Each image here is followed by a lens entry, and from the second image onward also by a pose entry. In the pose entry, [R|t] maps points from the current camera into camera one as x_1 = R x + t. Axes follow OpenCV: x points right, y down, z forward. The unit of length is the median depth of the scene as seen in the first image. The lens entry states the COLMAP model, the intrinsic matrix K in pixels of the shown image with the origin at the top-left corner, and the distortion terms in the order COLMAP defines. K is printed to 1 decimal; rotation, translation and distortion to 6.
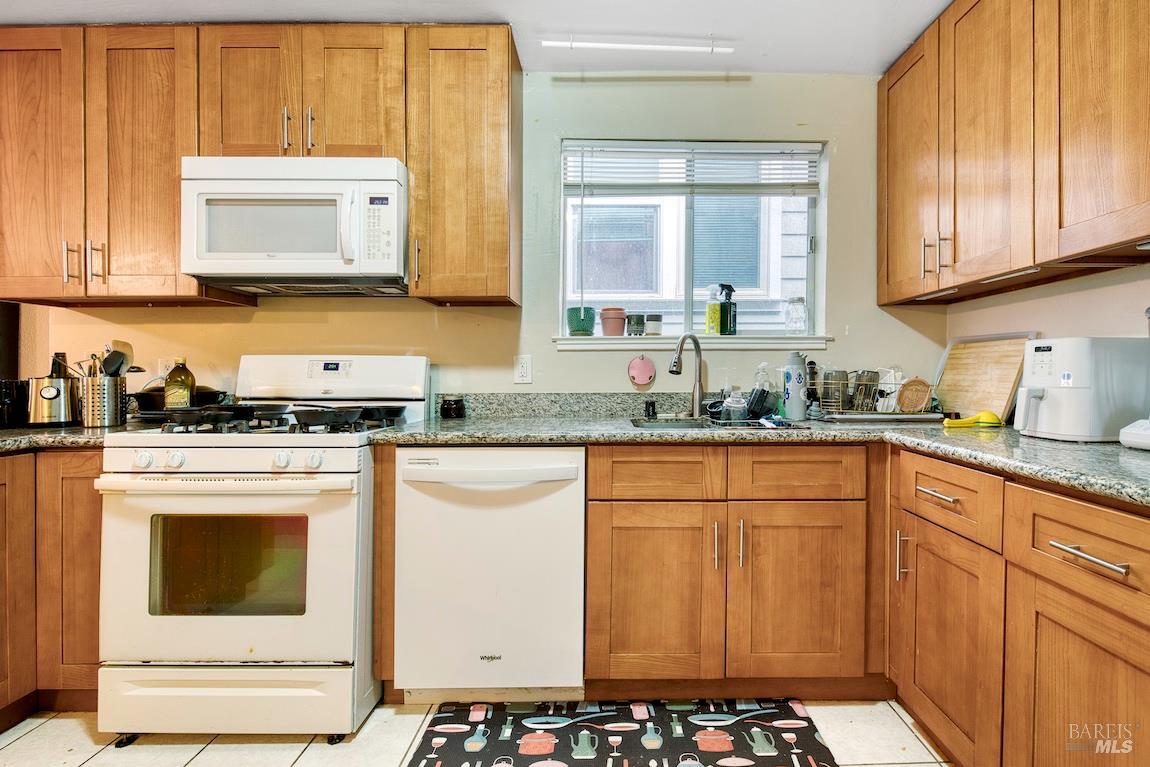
lens RADIAL K [[533.9, 0, 580.8], [0, 533.9, 374.2], [0, 0, 1]] dist [-0.010824, 0.000115]
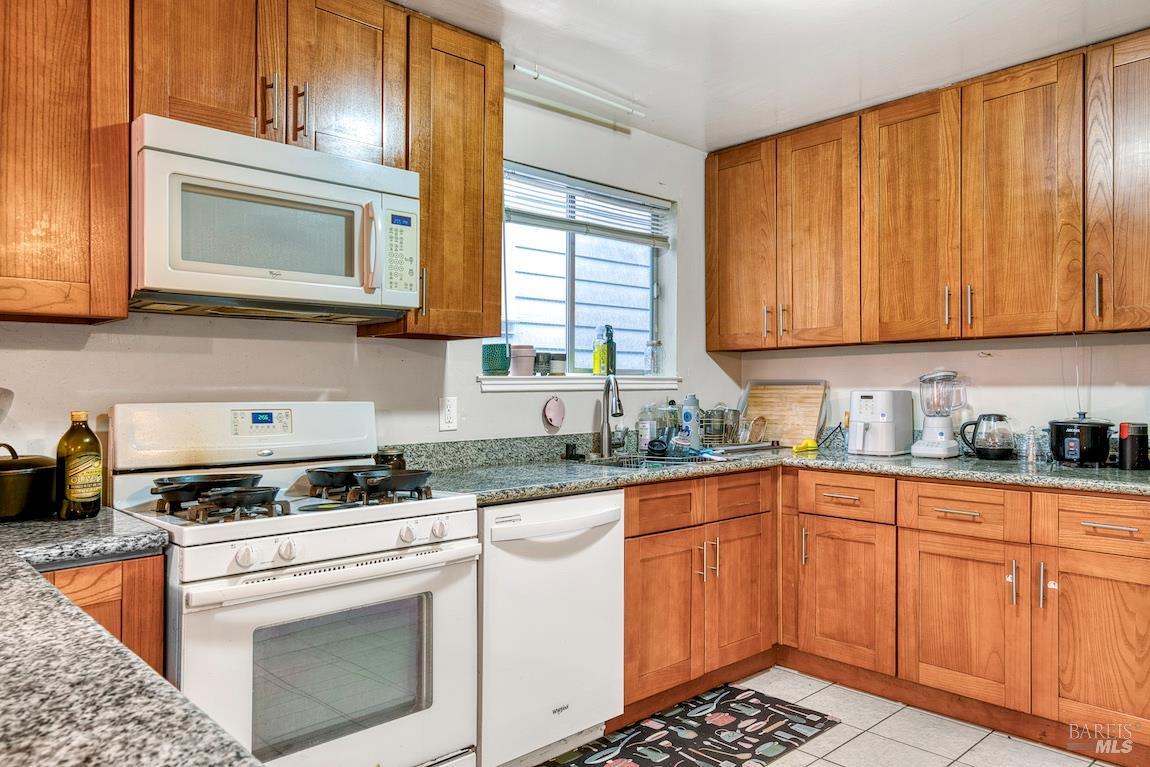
lens RADIAL K [[792.3, 0, 575.7], [0, 792.3, 389.0], [0, 0, 1]] dist [-0.019707, 0.012144]
pose [[0.740106, -0.002792, 0.672485, -1.064894], [0.007748, 0.999960, -0.004375, -0.055056], [-0.672446, 0.008448, 0.740098, -0.109193]]
